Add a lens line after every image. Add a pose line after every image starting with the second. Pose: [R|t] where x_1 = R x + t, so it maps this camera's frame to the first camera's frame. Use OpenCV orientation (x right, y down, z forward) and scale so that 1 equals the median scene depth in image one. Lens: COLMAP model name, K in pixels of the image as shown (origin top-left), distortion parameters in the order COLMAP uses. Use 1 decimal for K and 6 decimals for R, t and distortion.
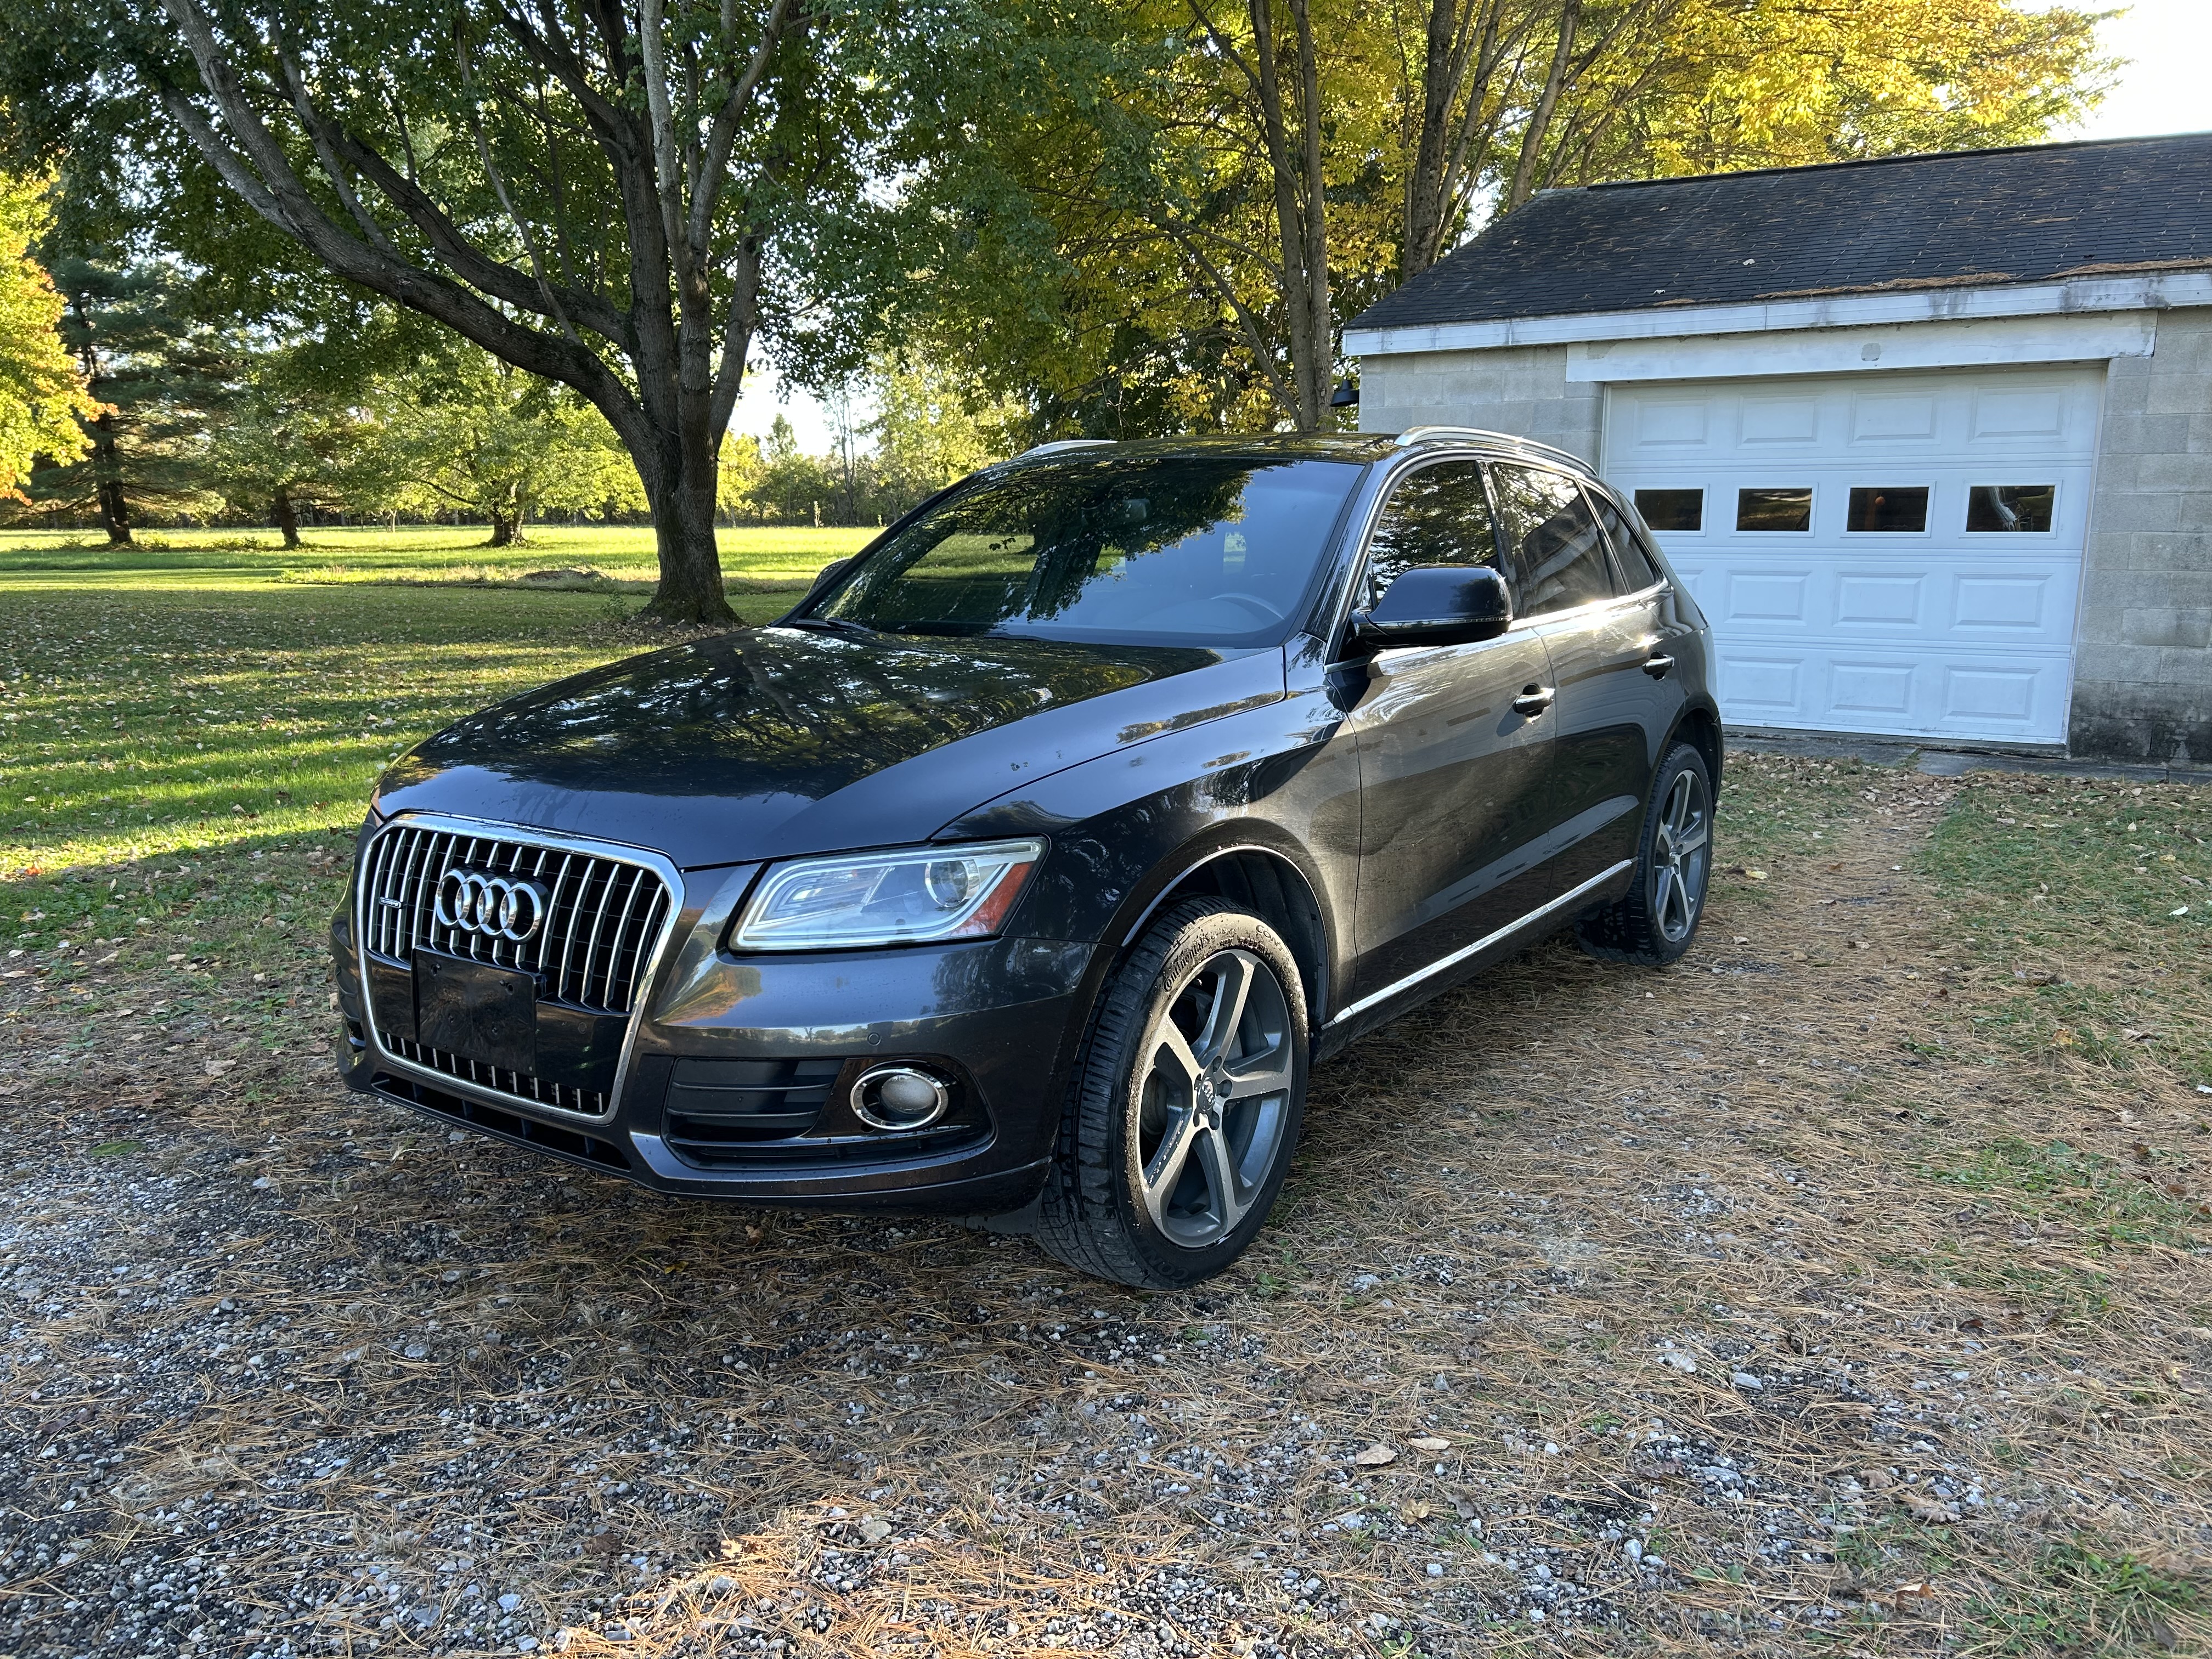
lens RADIAL K [[1645.2, 0, 1106.0], [0, 1645.2, 829.5], [0, 0, 1]] dist [-0.010576, -0.009791]
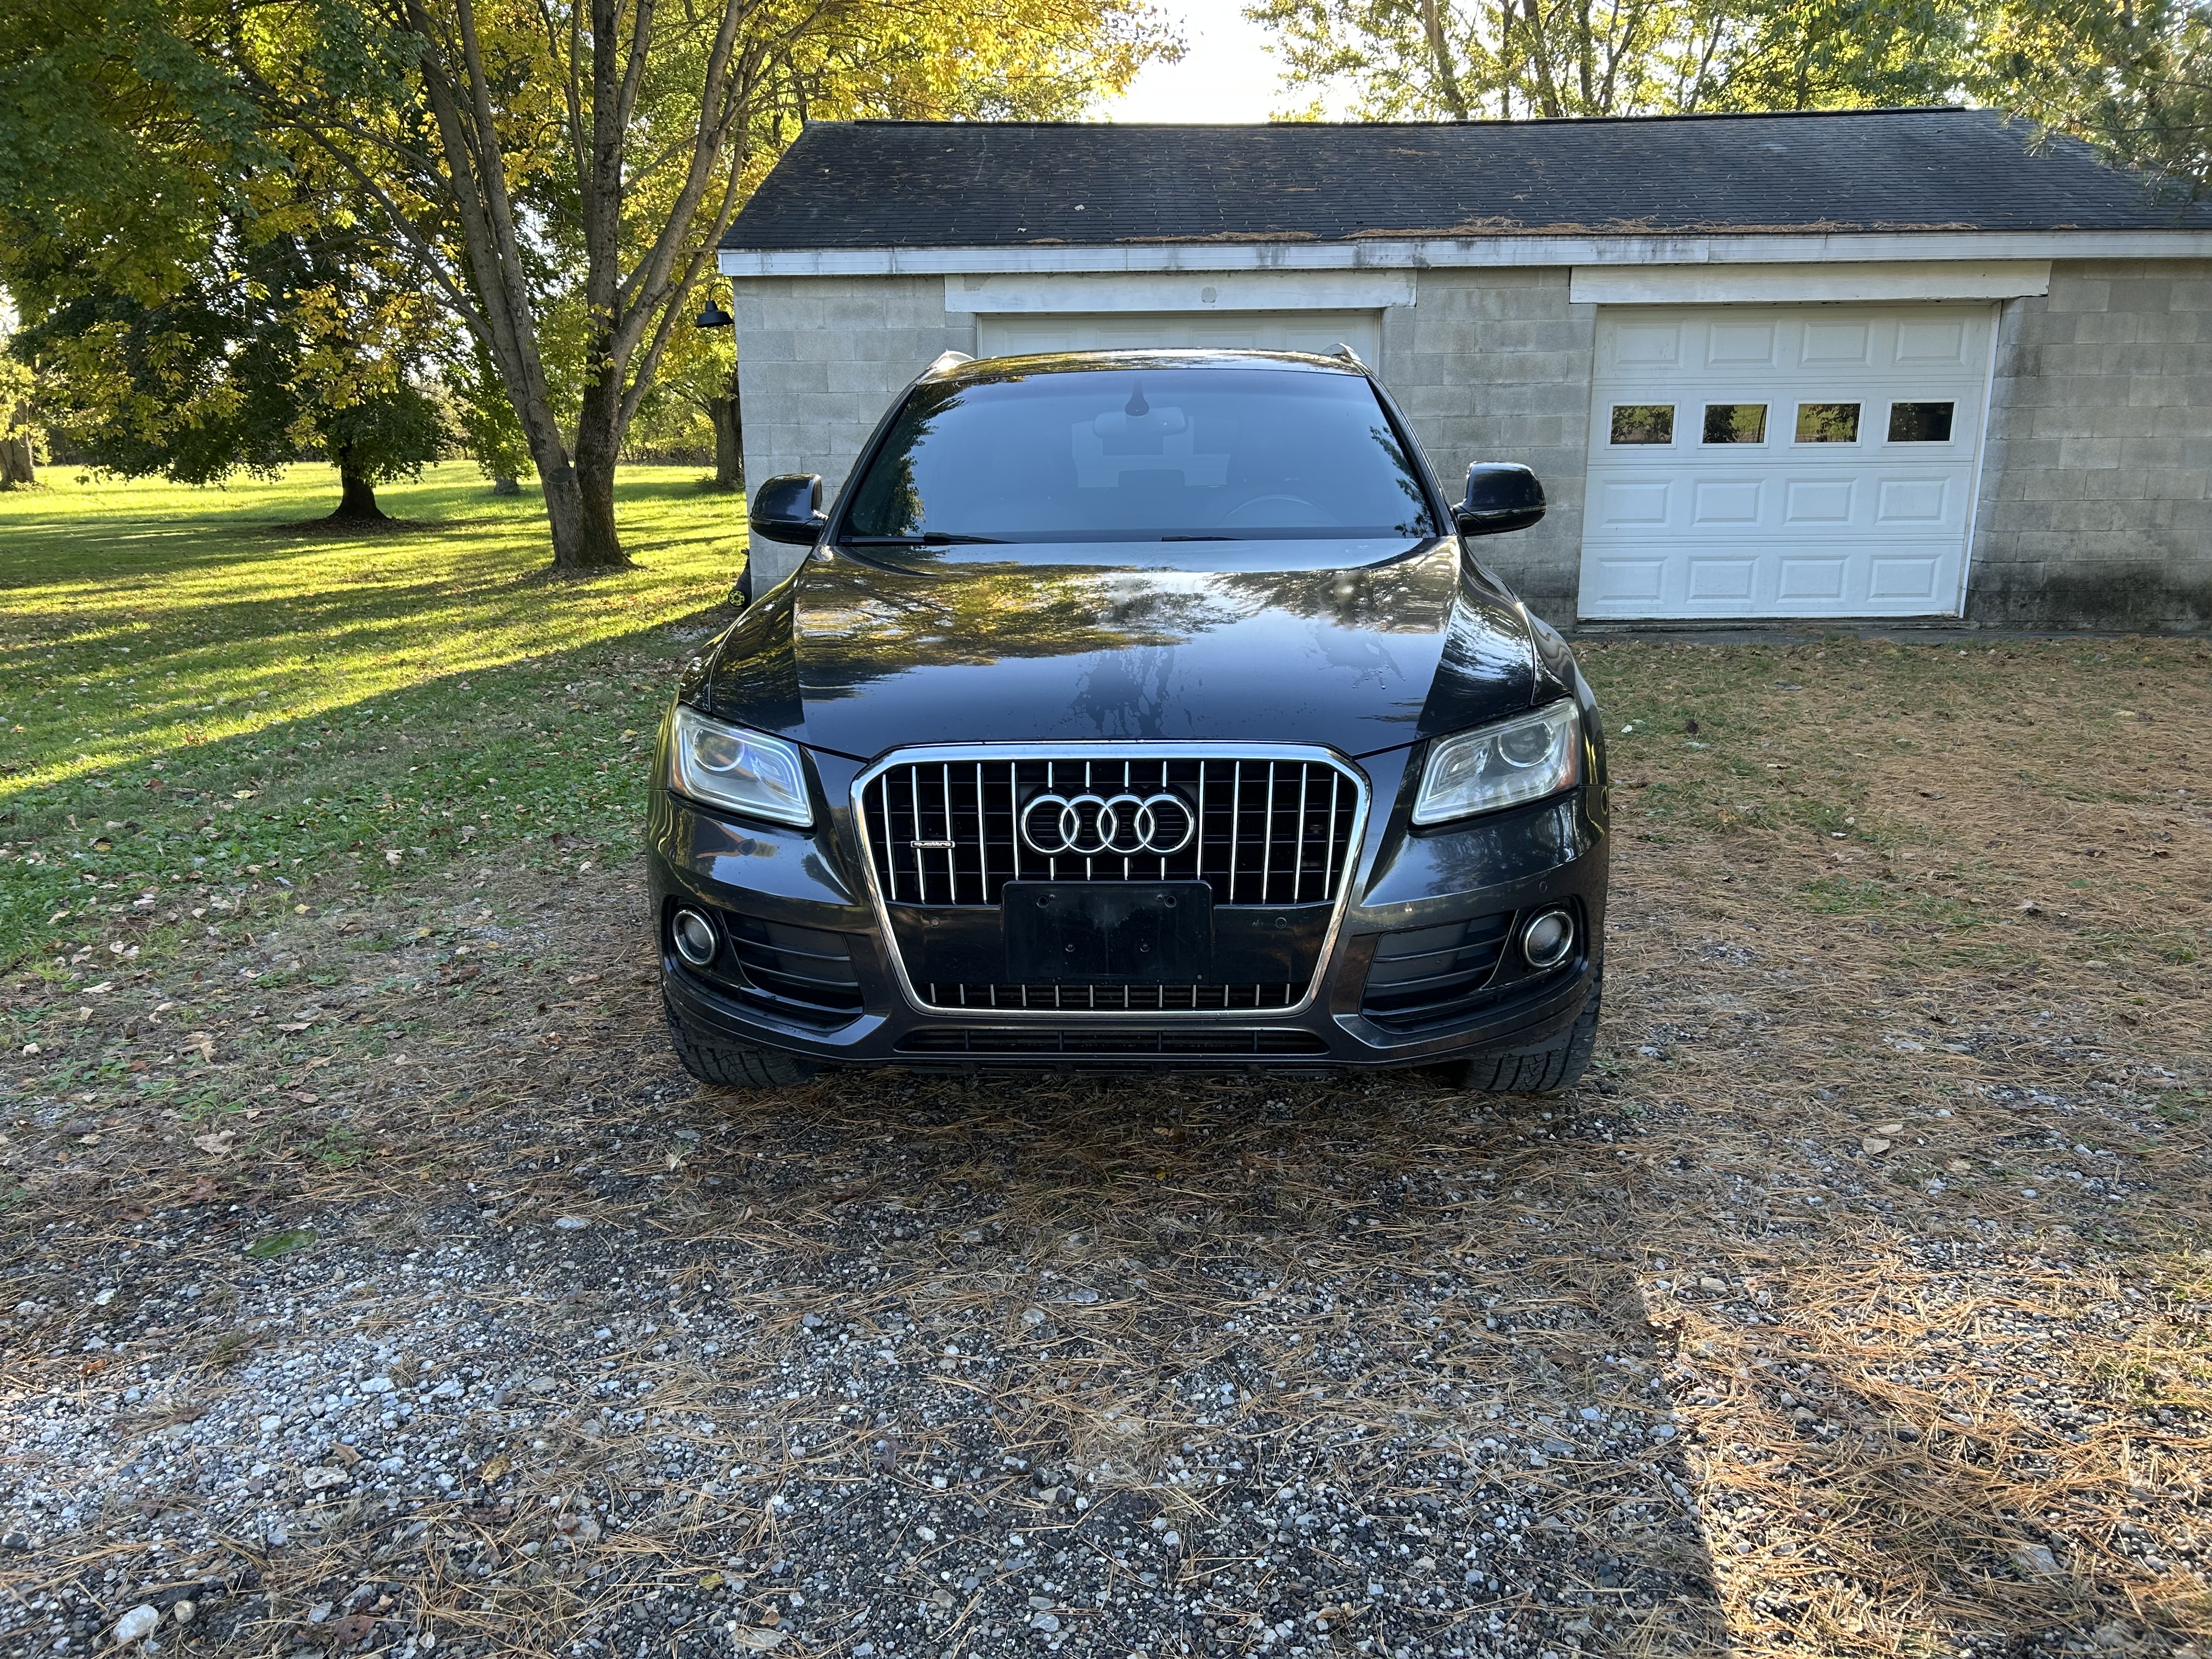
lens RADIAL K [[1618.1, 0, 1106.0], [0, 1618.1, 829.5], [0, 0, 1]] dist [0.014993, 0.000428]
pose [[0.849263, -0.125966, 0.512723, -0.252048], [0.102737, 0.991986, 0.073540, -0.006562], [-0.517878, -0.009779, 0.855399, 0.050167]]
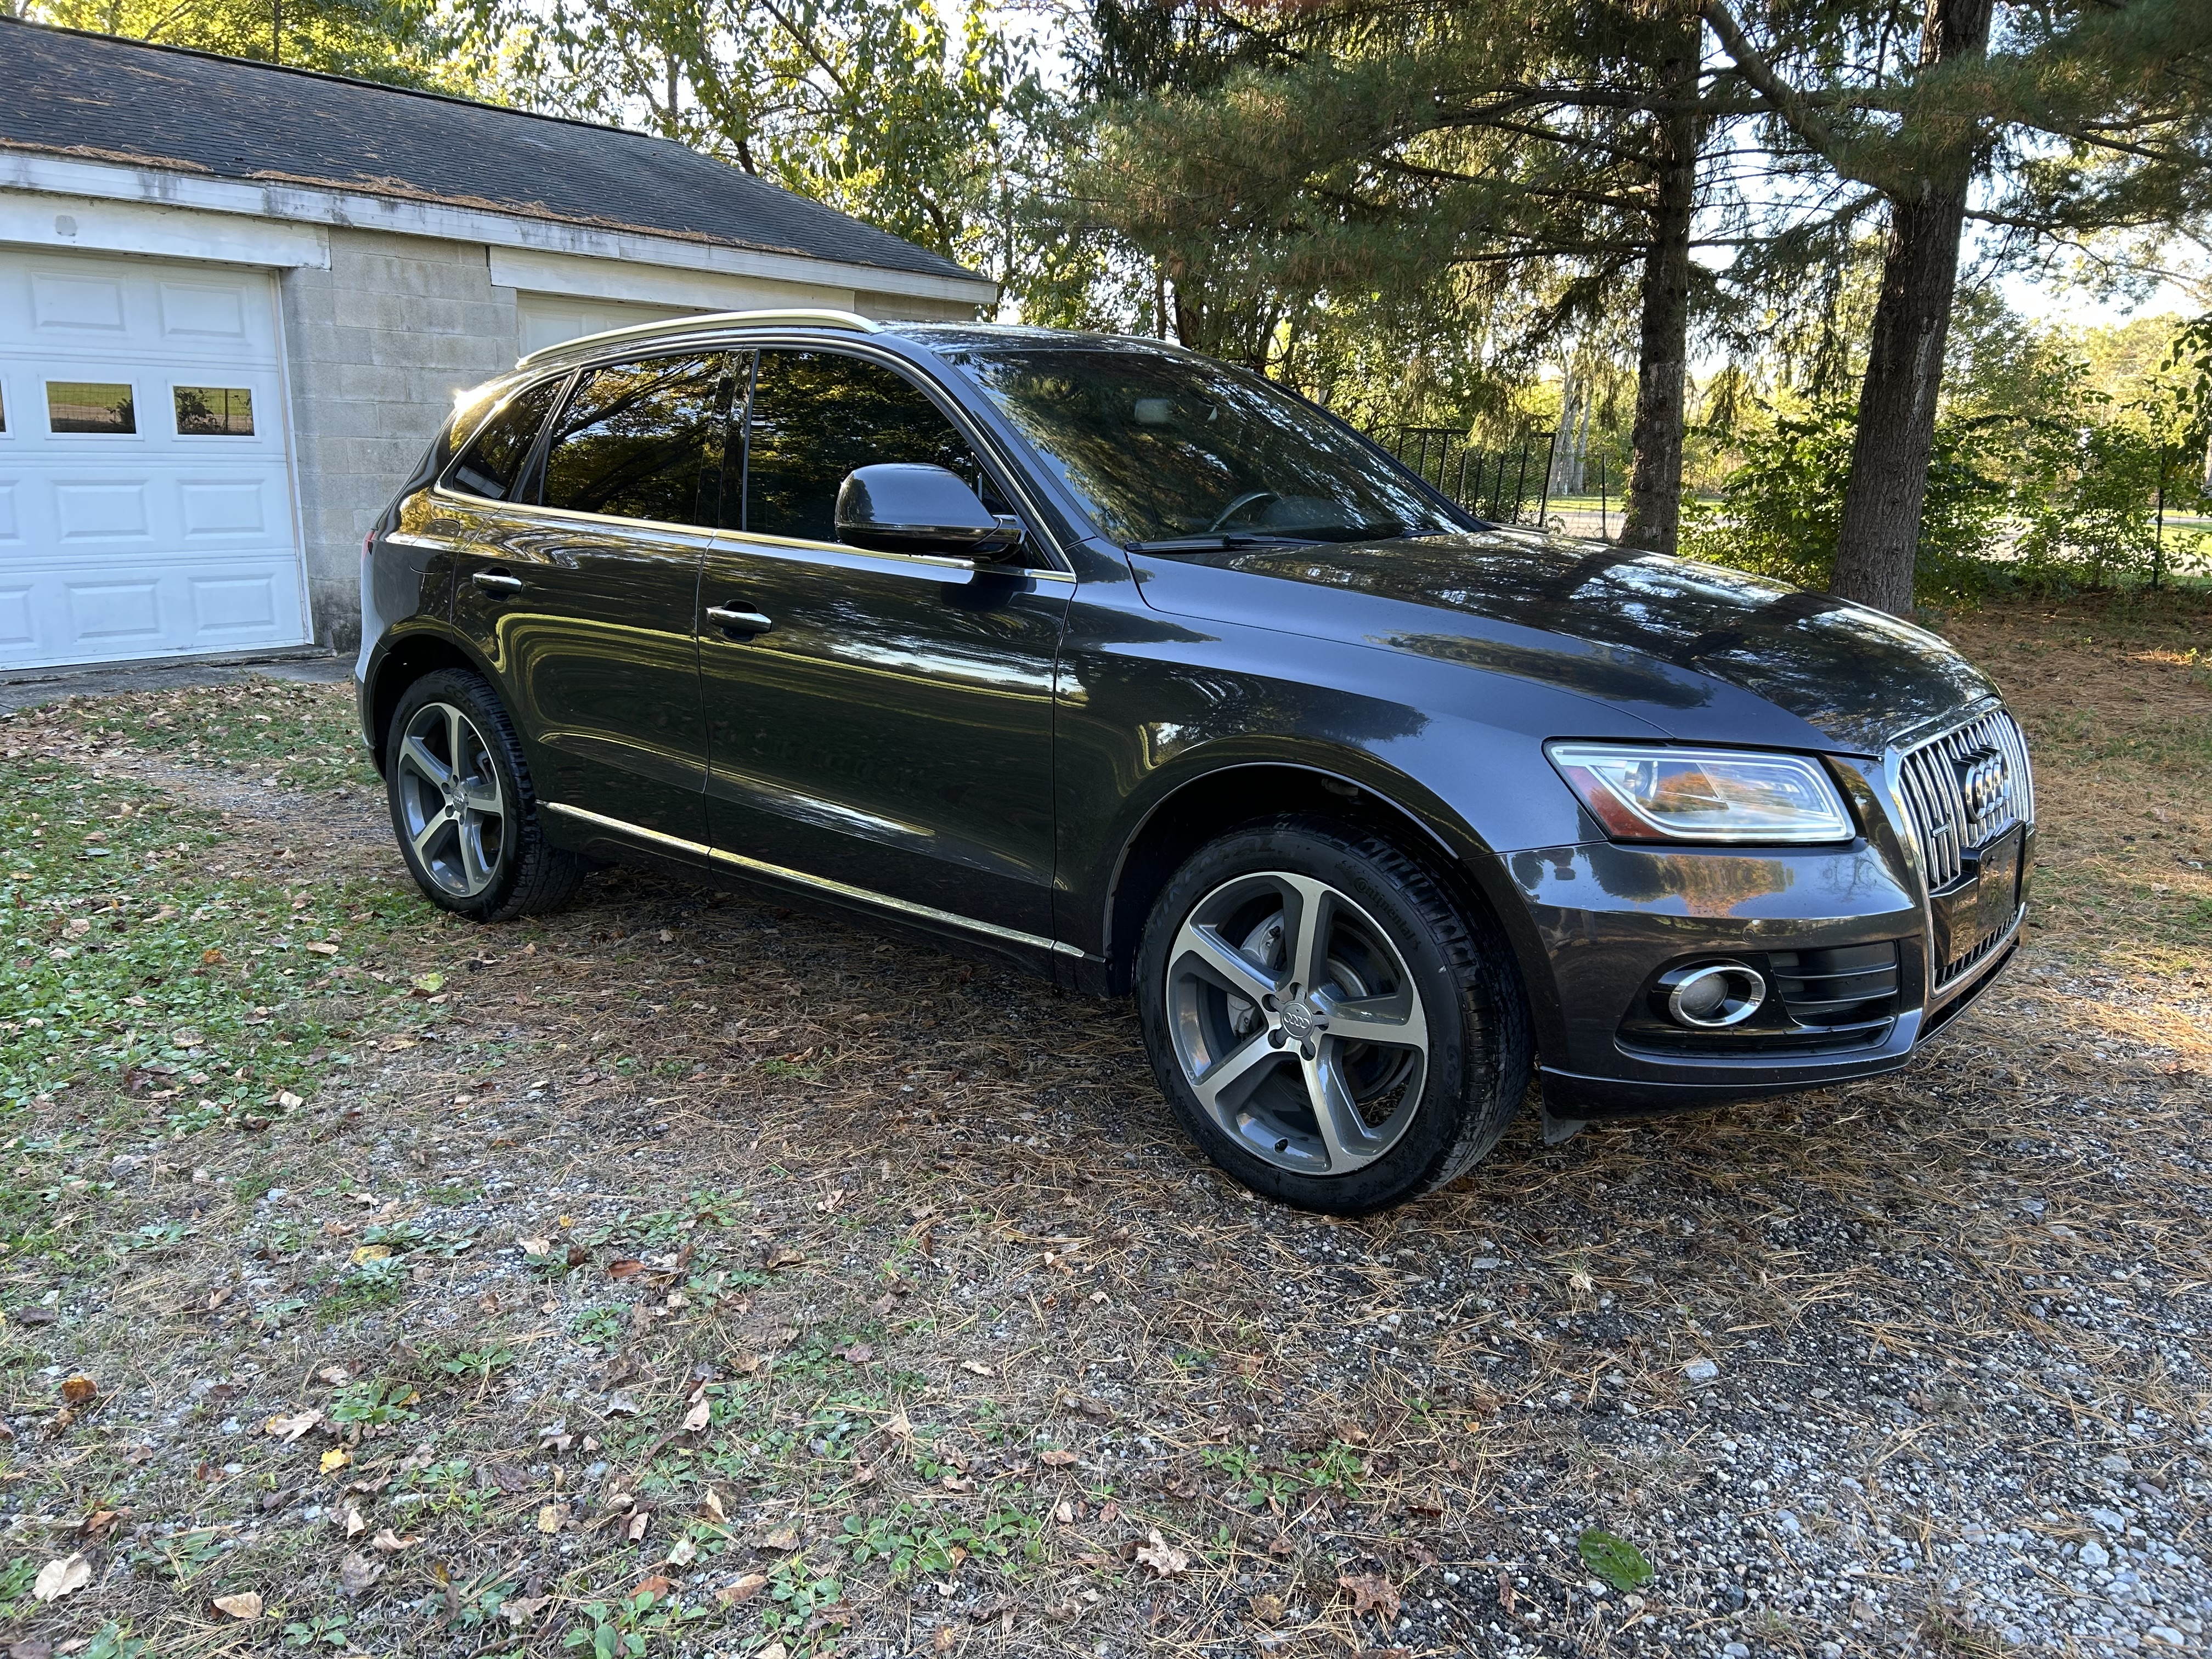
lens RADIAL K [[1645.2, 0, 1106.0], [0, 1645.2, 829.5], [0, 0, 1]] dist [-0.010576, -0.009791]
pose [[0.093061, -0.222322, 0.970522, -0.424879], [0.147654, 0.967055, 0.207370, -0.083977], [-0.984651, 0.124003, 0.122822, 0.415397]]
